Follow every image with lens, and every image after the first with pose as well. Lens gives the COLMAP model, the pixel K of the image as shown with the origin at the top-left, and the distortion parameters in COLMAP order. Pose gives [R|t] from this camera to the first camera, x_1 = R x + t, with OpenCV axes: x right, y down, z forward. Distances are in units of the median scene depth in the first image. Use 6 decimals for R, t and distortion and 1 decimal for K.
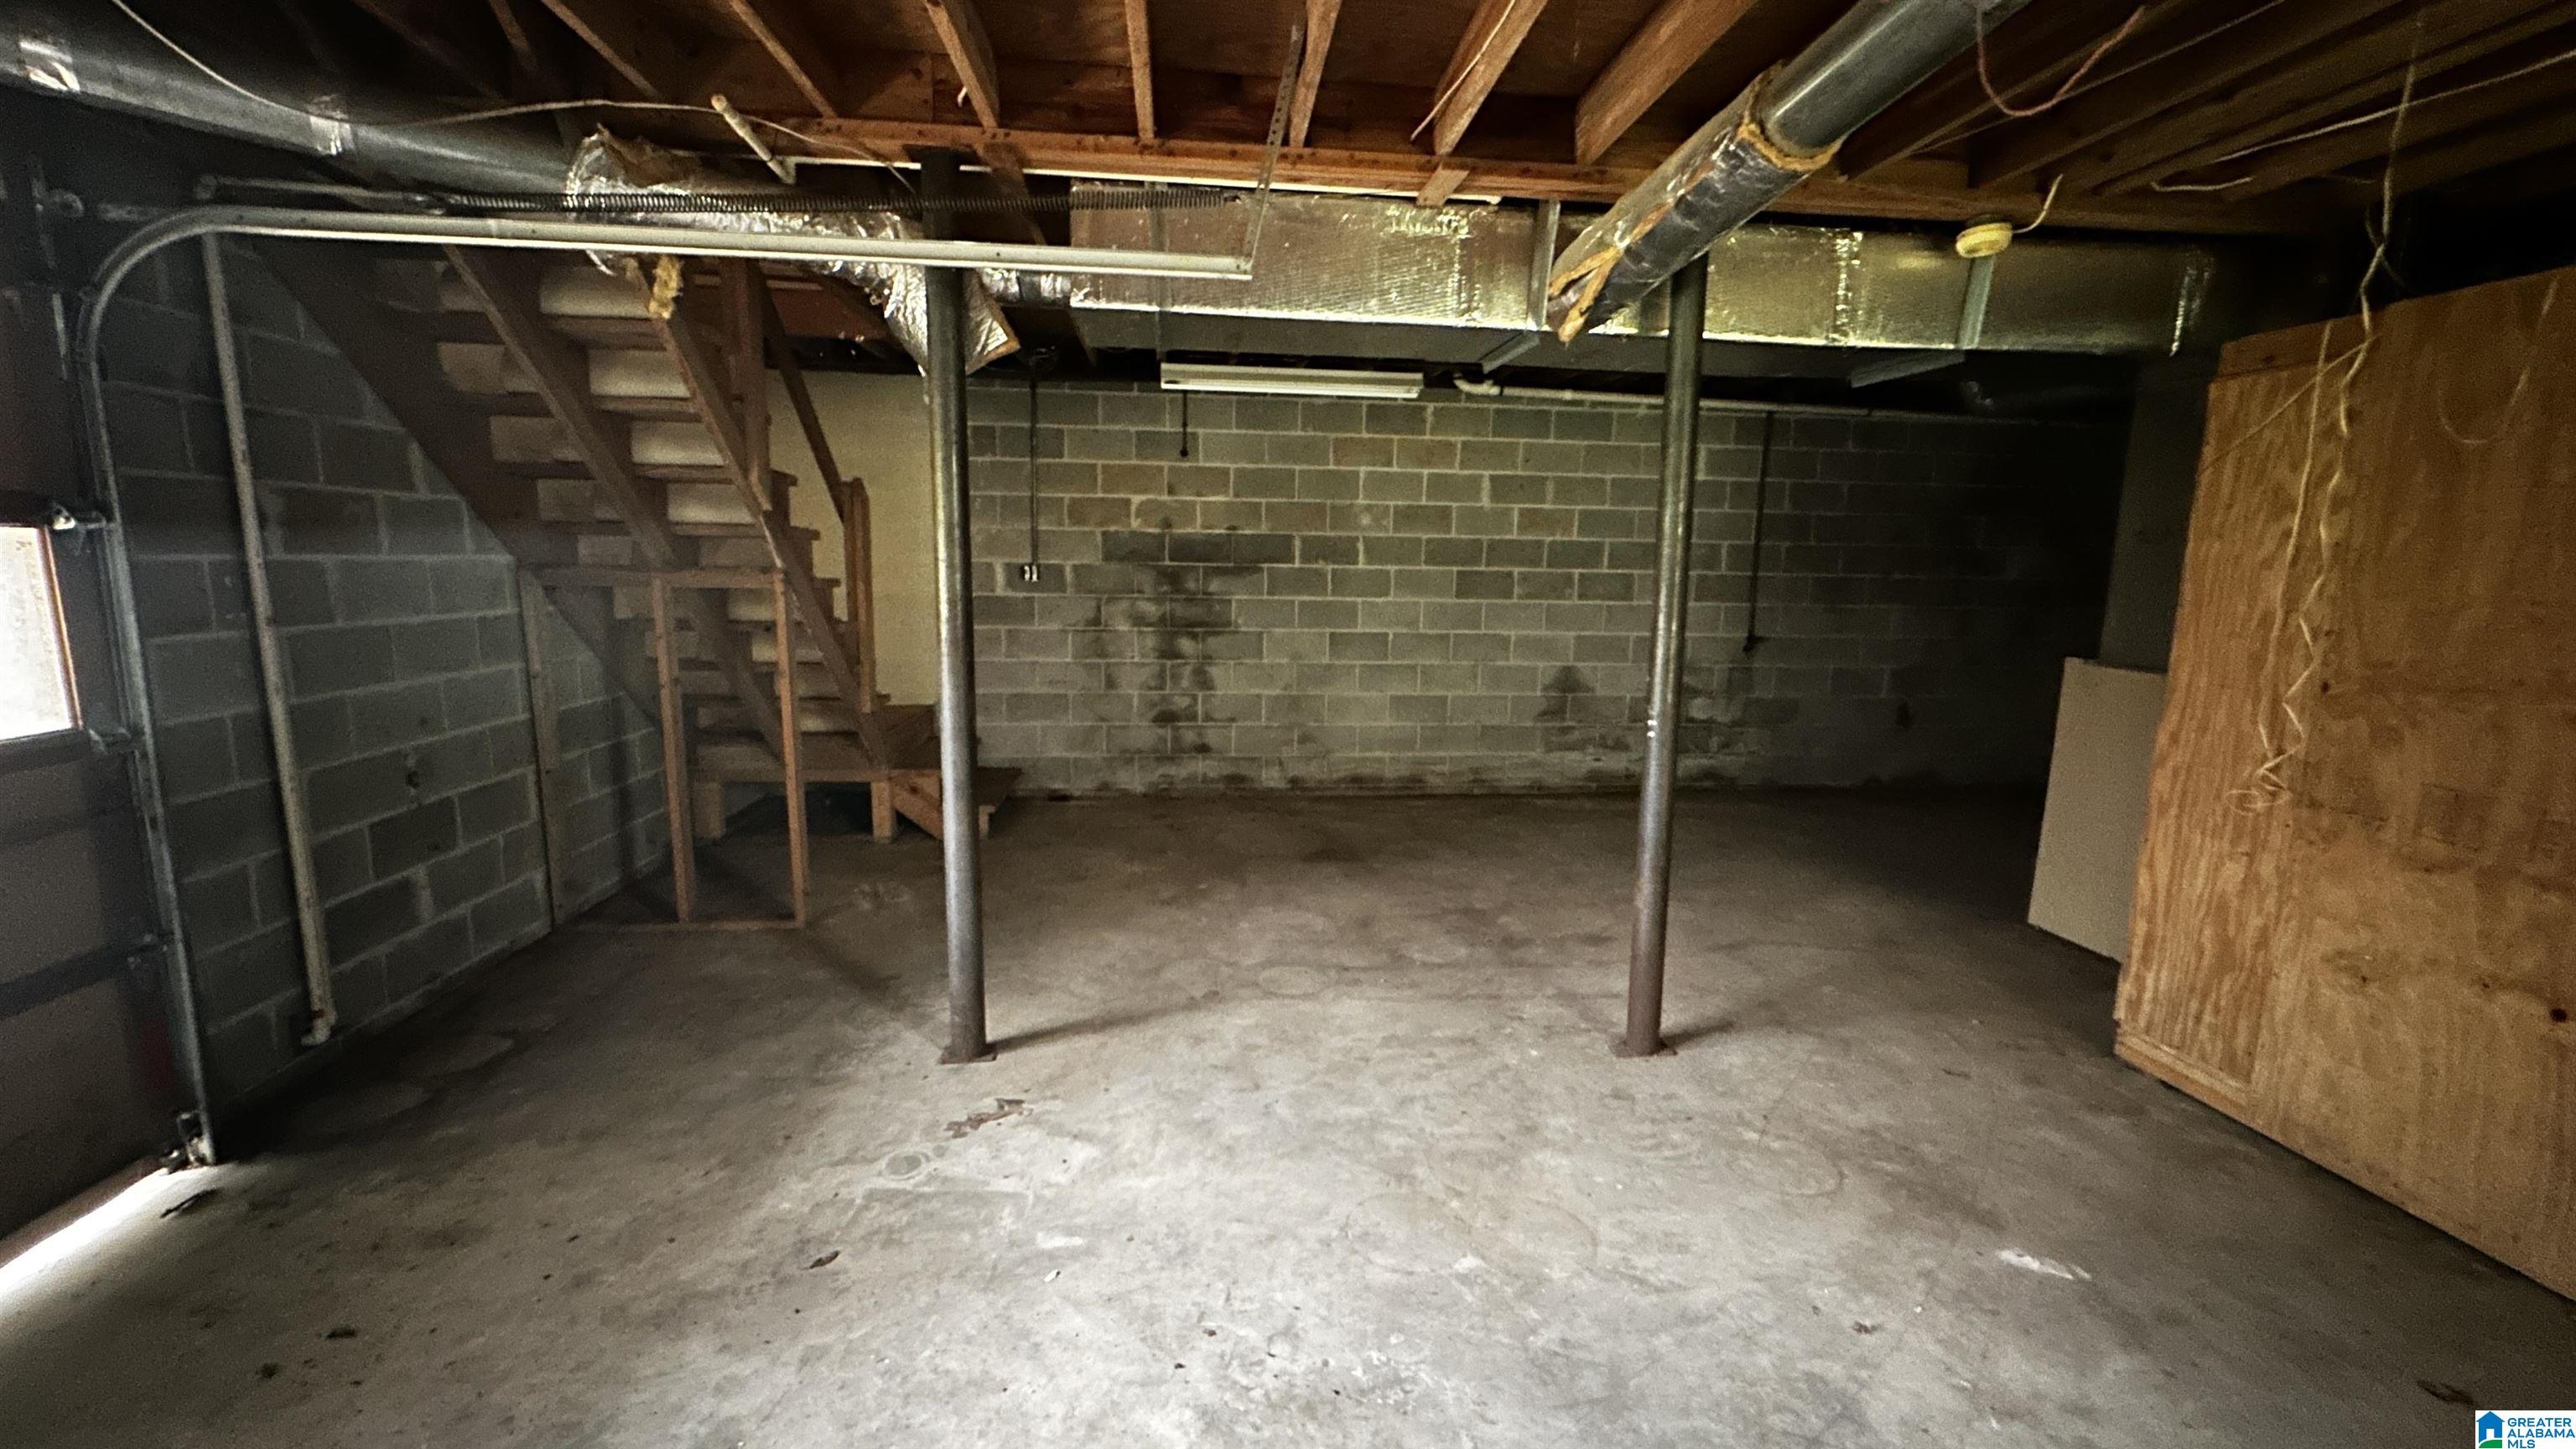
lens RADIAL K [[1026.6, 0, 1290.3], [0, 1026.6, 724.4], [0, 0, 1]] dist [-0.005447, 0.001935]
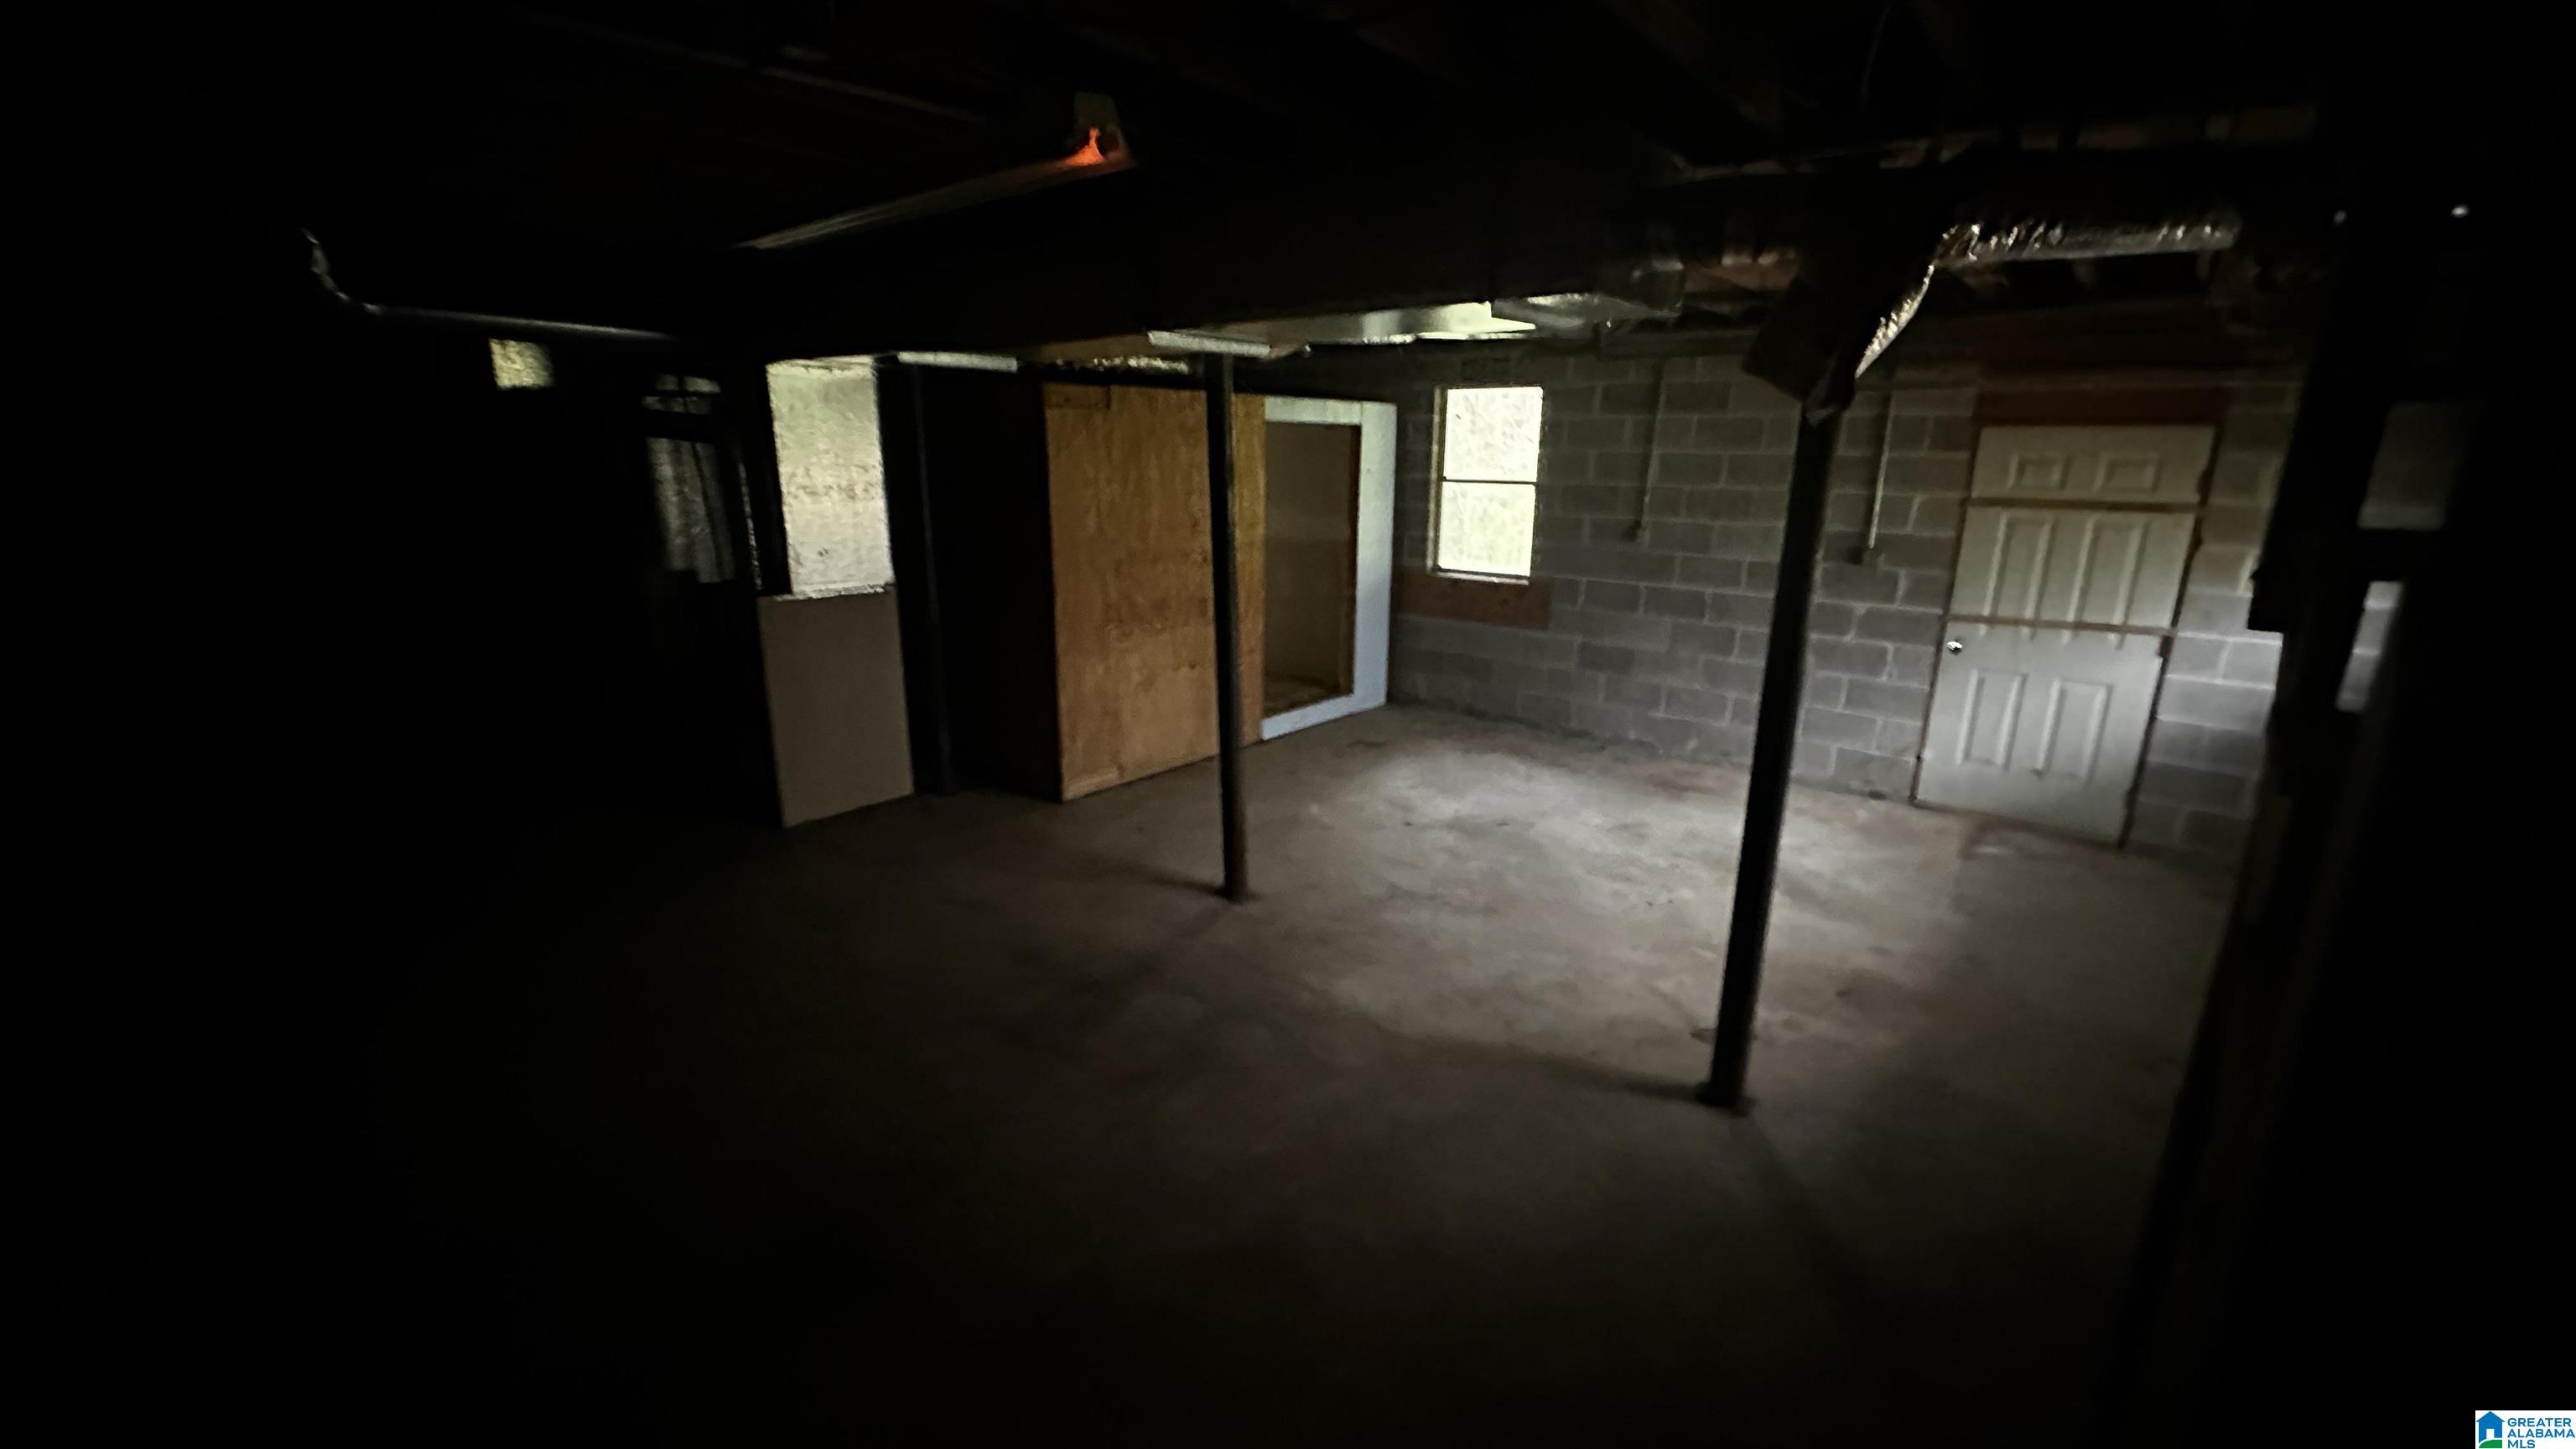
lens RADIAL K [[1026.6, 0, 1292.3], [0, 1026.6, 720.1], [0, 0, 1]] dist [-0.005447, 0.001935]
pose [[-0.701296, -0.207221, 0.682087, -0.660276], [0.093084, 0.922008, 0.375815, -0.450331], [-0.706766, 0.327050, -0.627312, 1.926505]]
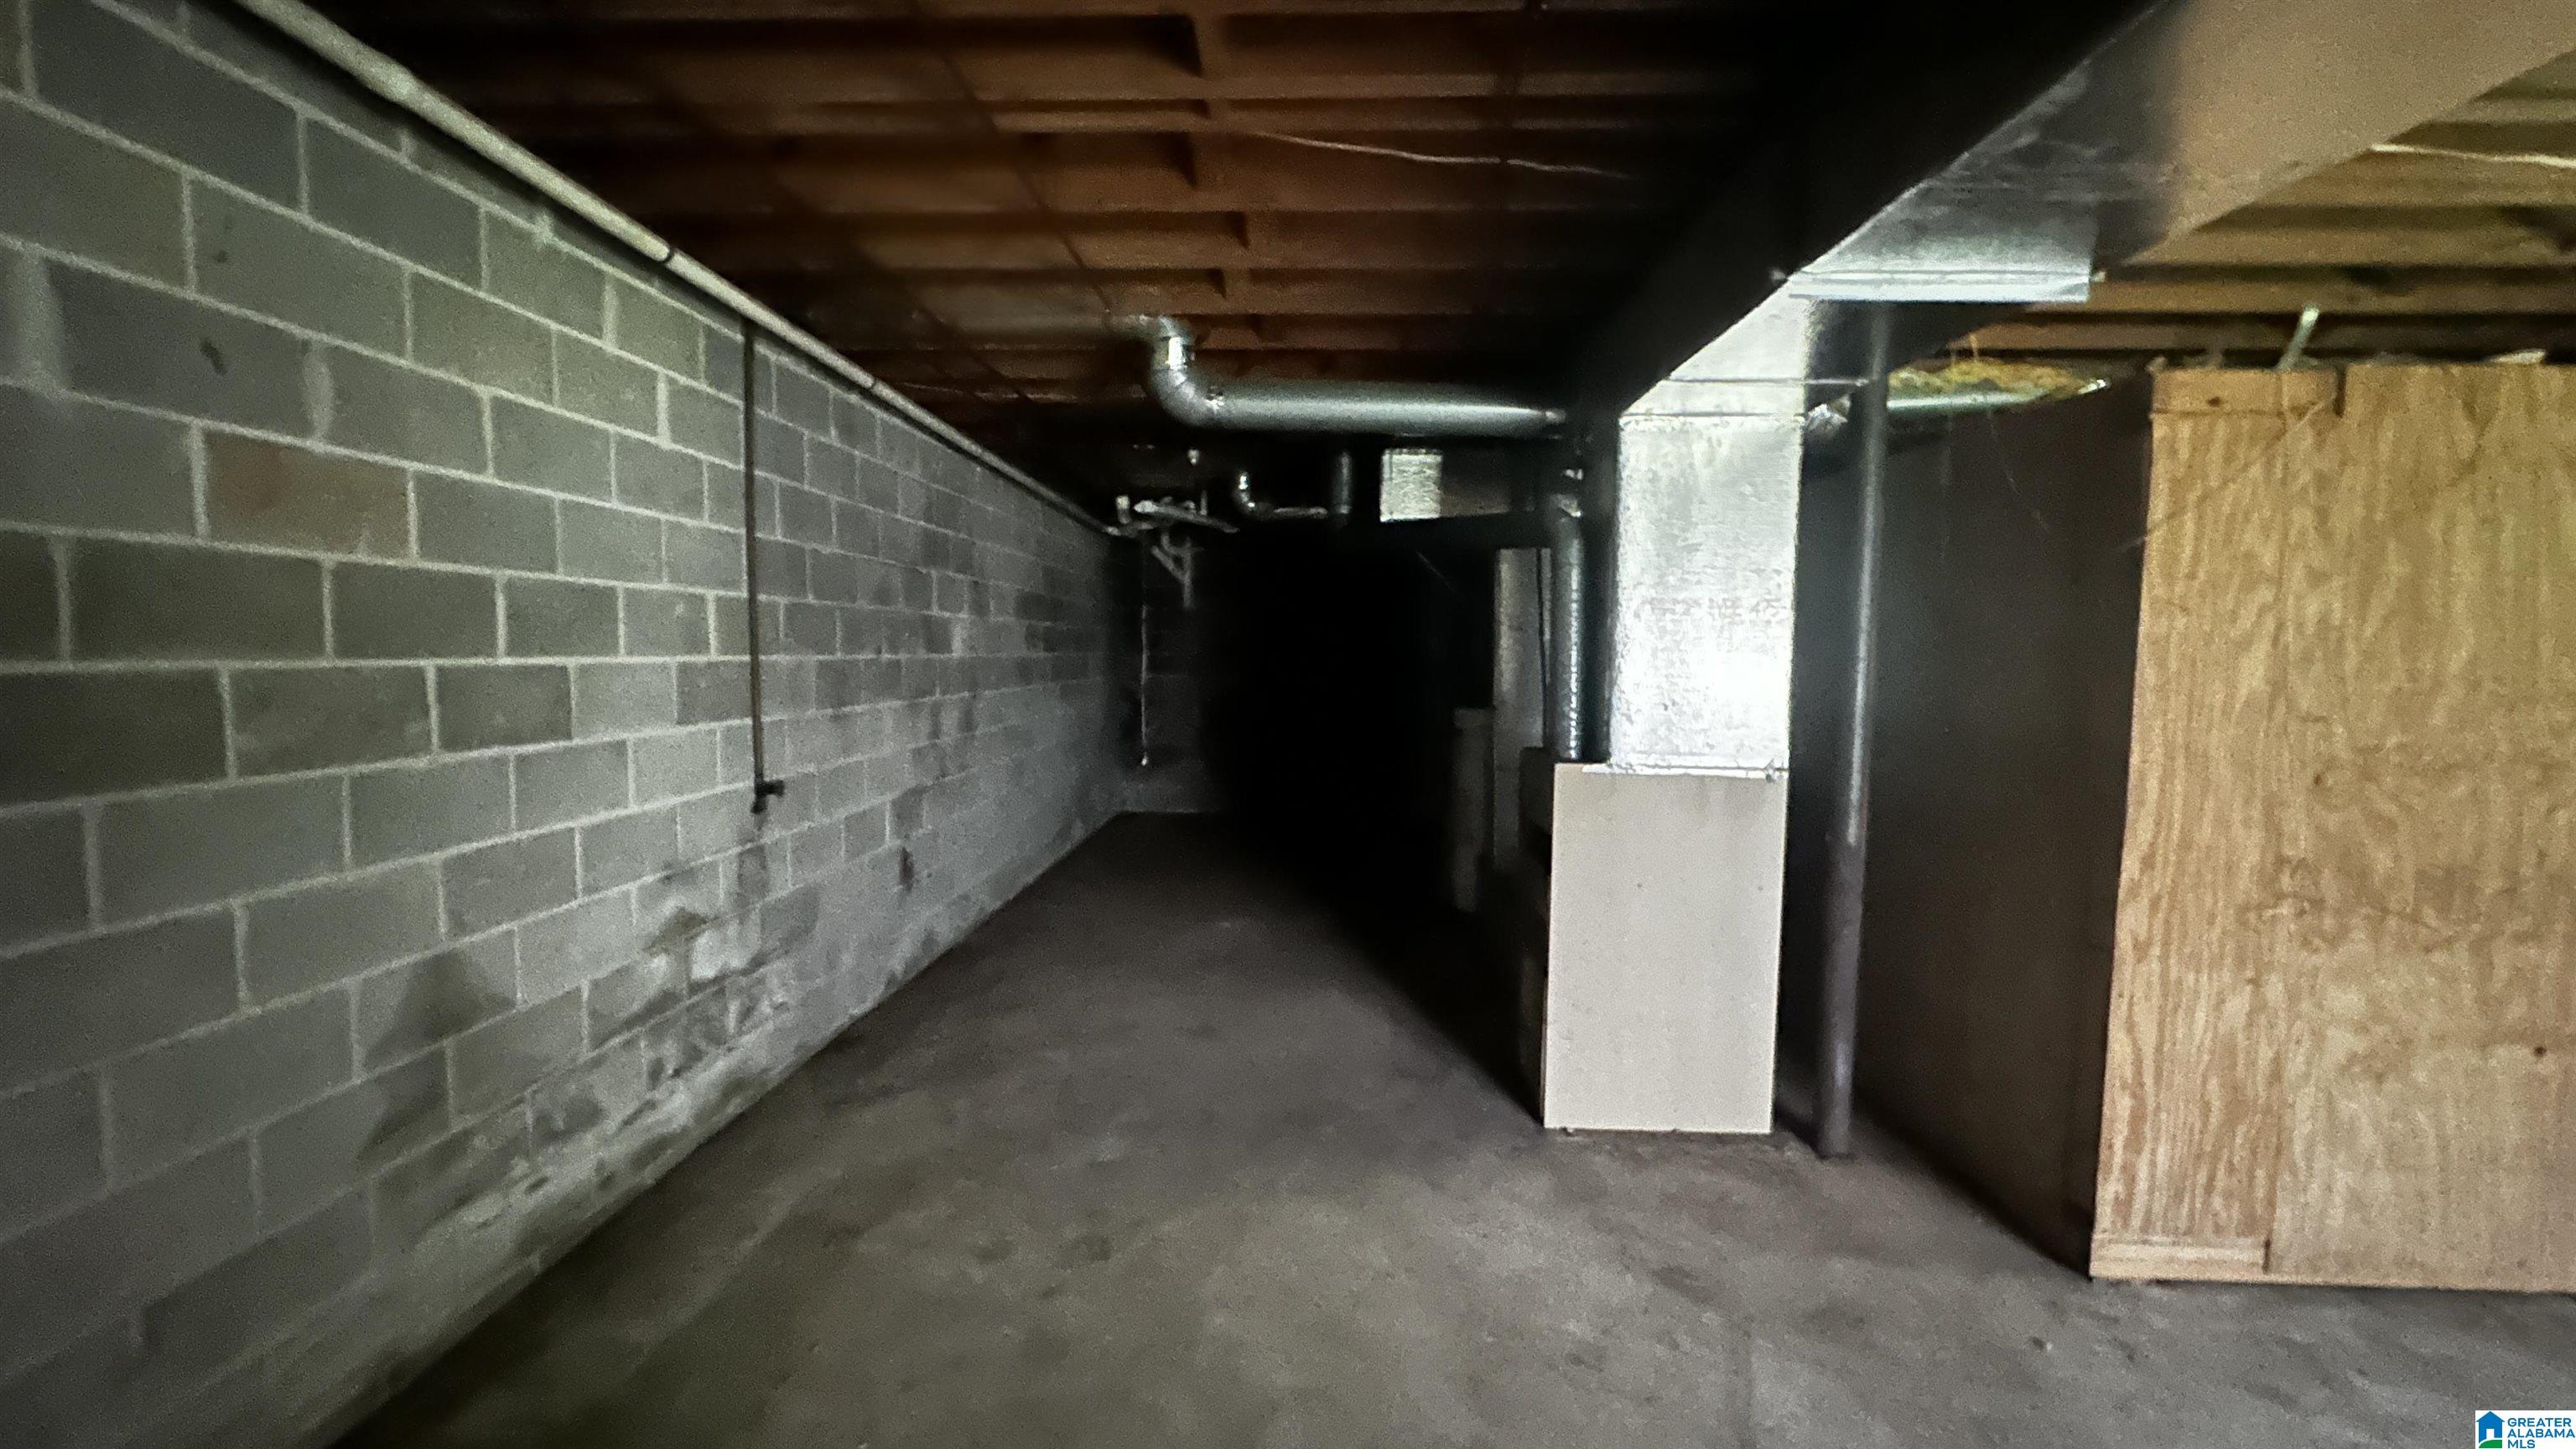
lens RADIAL K [[1026.6, 0, 1280.9], [0, 1026.6, 717.7], [0, 0, 1]] dist [-0.005447, 0.001935]
pose [[0.142642, -0.082110, 0.986363, -0.004204], [0.151410, 0.986634, 0.060237, -0.250951], [-0.978125, 0.140753, 0.153168, 1.552181]]
